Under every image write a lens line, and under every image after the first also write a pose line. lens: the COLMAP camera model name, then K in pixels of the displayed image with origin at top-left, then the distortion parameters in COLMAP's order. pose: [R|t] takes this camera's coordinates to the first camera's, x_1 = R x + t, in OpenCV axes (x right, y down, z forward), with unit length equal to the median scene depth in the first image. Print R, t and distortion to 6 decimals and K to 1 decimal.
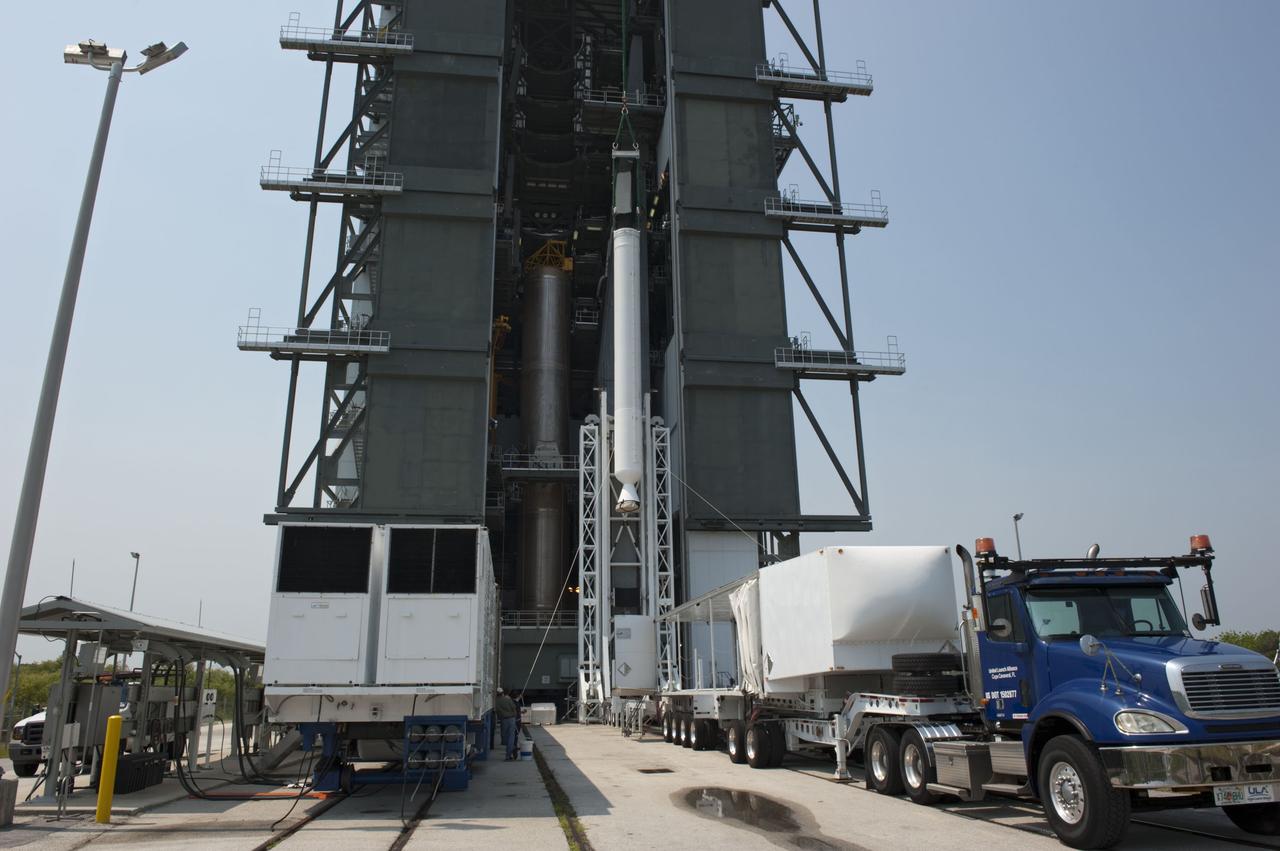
lens RADIAL K [[875.1, 0, 641.6], [0, 875.1, 425.8], [0, 0, 1]] dist [-0.044811, -0.009972]
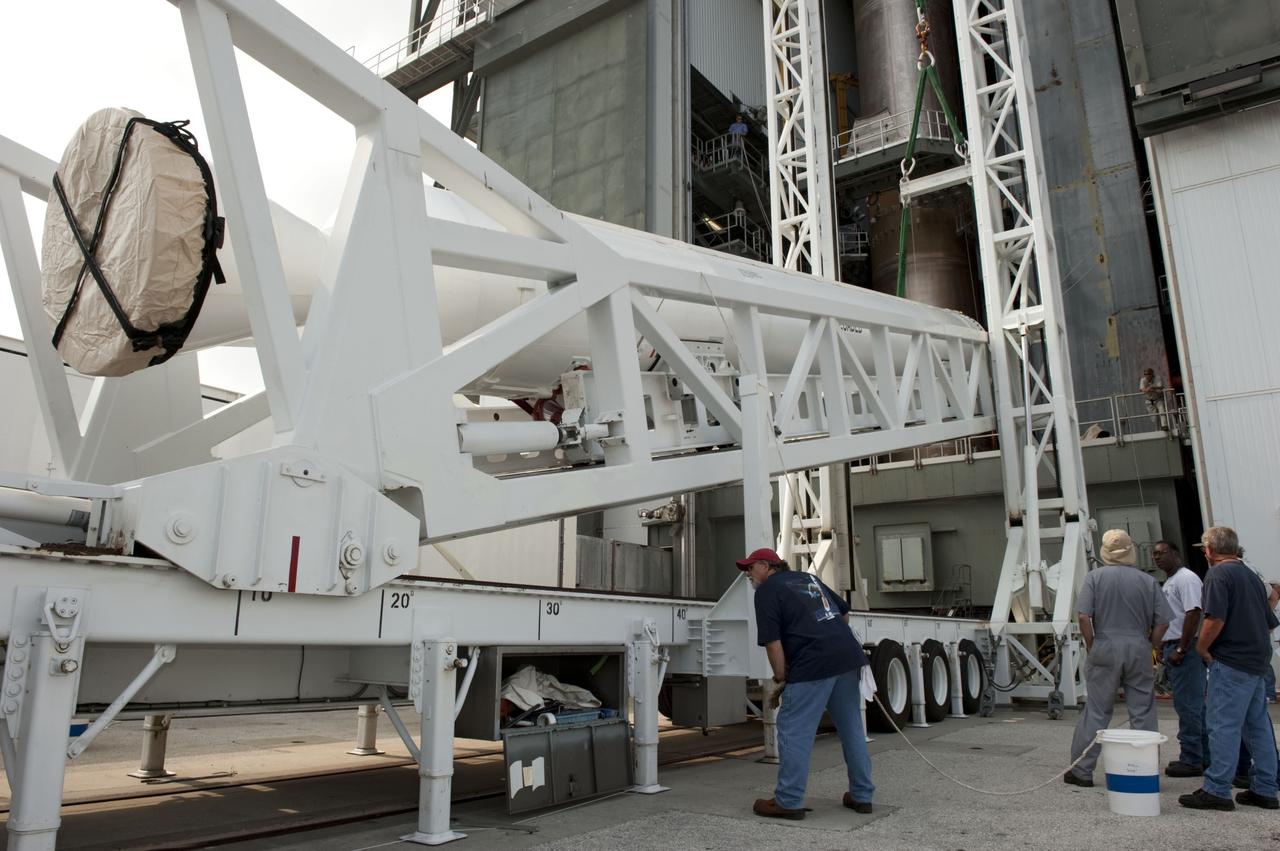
lens RADIAL K [[875.1, 0, 636.4], [0, 875.1, 421.2], [0, 0, 1]] dist [-0.044811, -0.009972]
pose [[0.713450, -0.149560, -0.684559, 0.111840], [0.186877, 0.982183, -0.019820, 0.181575], [0.675327, -0.113787, 0.728688, 0.566940]]
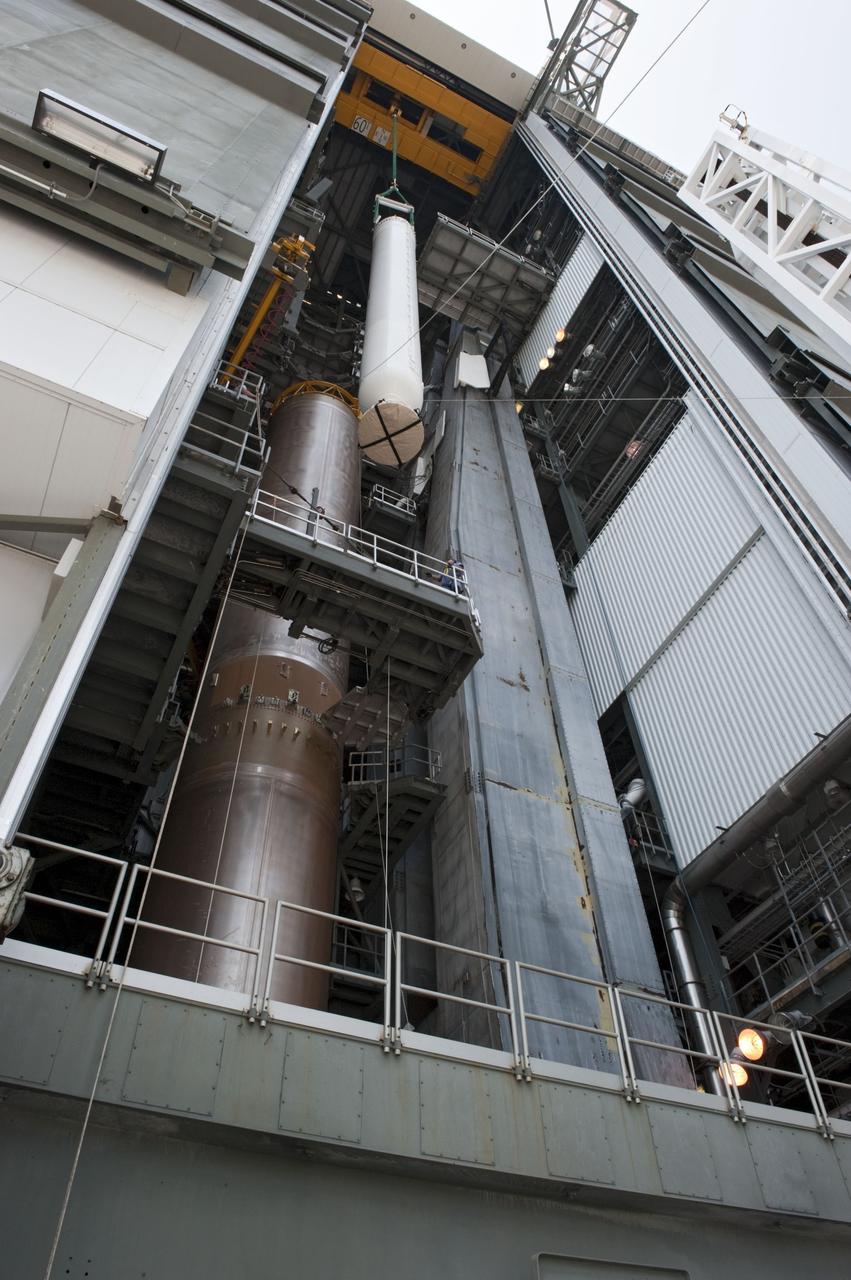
lens RADIAL K [[875.1, 0, 431.1], [0, 875.1, 637.3], [0, 0, 1]] dist [-0.044811, -0.009972]
pose [[0.949925, 0.237070, 0.203567, -0.144162], [-0.078353, 0.811362, -0.579268, 0.240393], [-0.302494, 0.534312, 0.789309, 0.790703]]
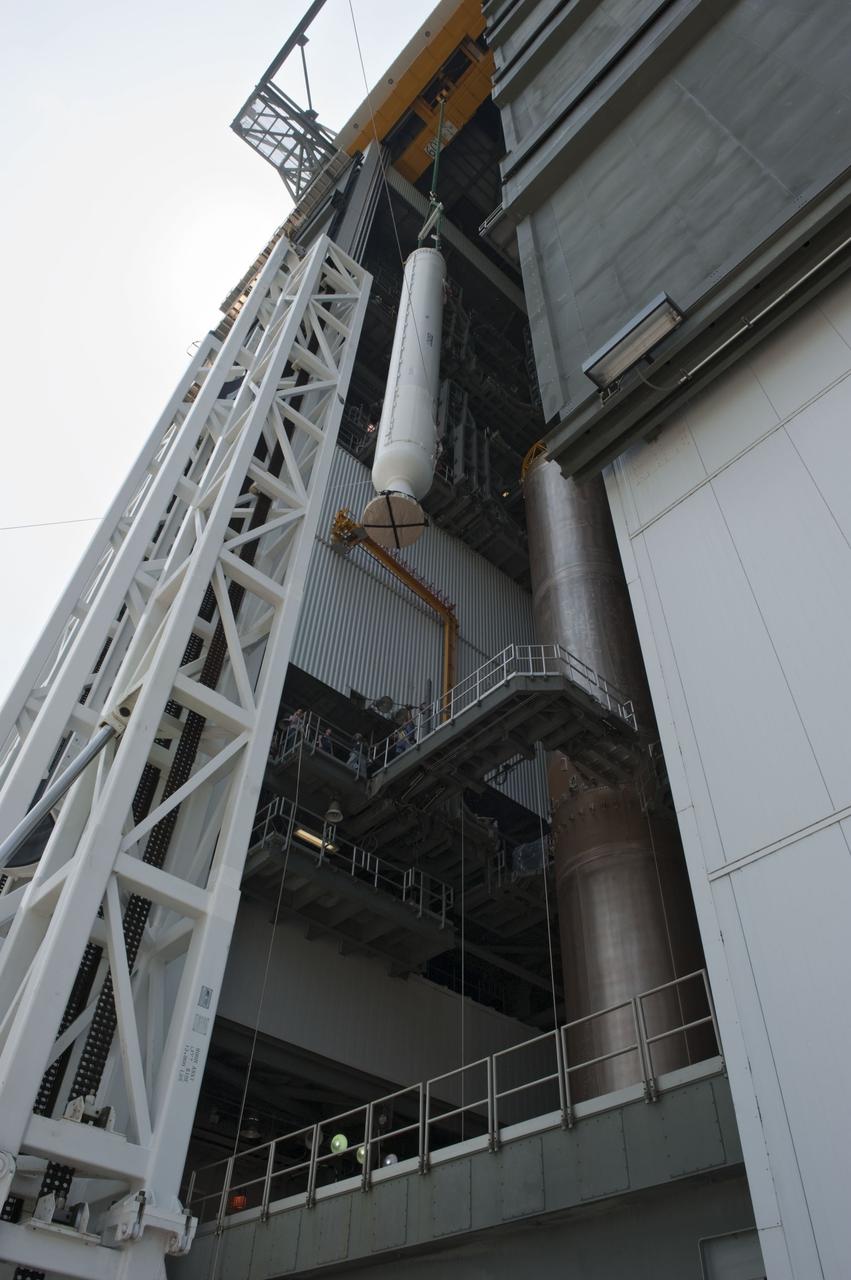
lens RADIAL K [[875.1, 0, 423.2], [0, 875.1, 645.7], [0, 0, 1]] dist [-0.044811, -0.009972]
pose [[0.542353, -0.593044, -0.595106, 0.118196], [0.203338, 0.779930, -0.591914, 0.239860], [0.815173, 0.200019, 0.543586, 0.802464]]
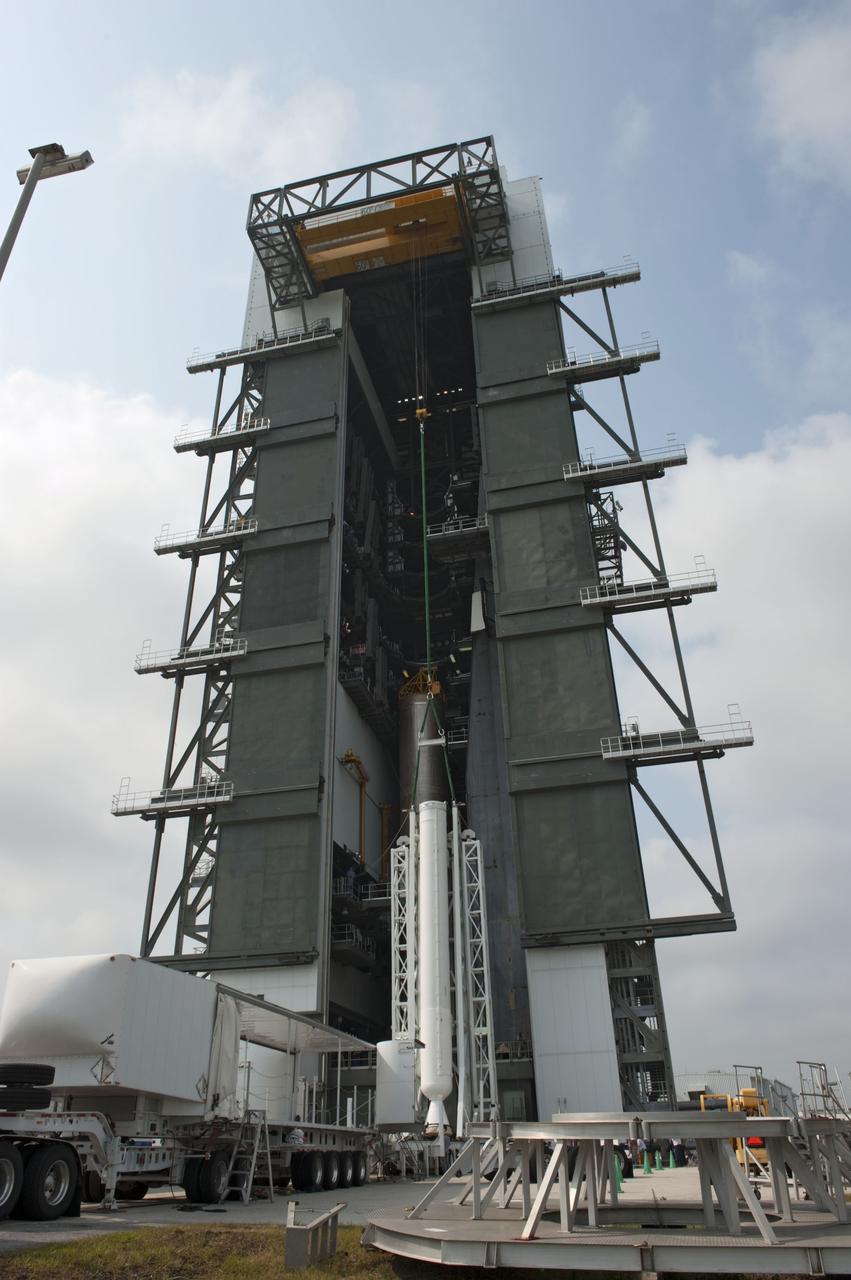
lens RADIAL K [[875.1, 0, 424.1], [0, 875.1, 635.7], [0, 0, 1]] dist [-0.044811, -0.009972]
pose [[0.928704, -0.197317, -0.313965, 0.285925], [0.117323, 0.959532, -0.255995, 0.022400], [0.351772, 0.200908, 0.914272, 0.044151]]
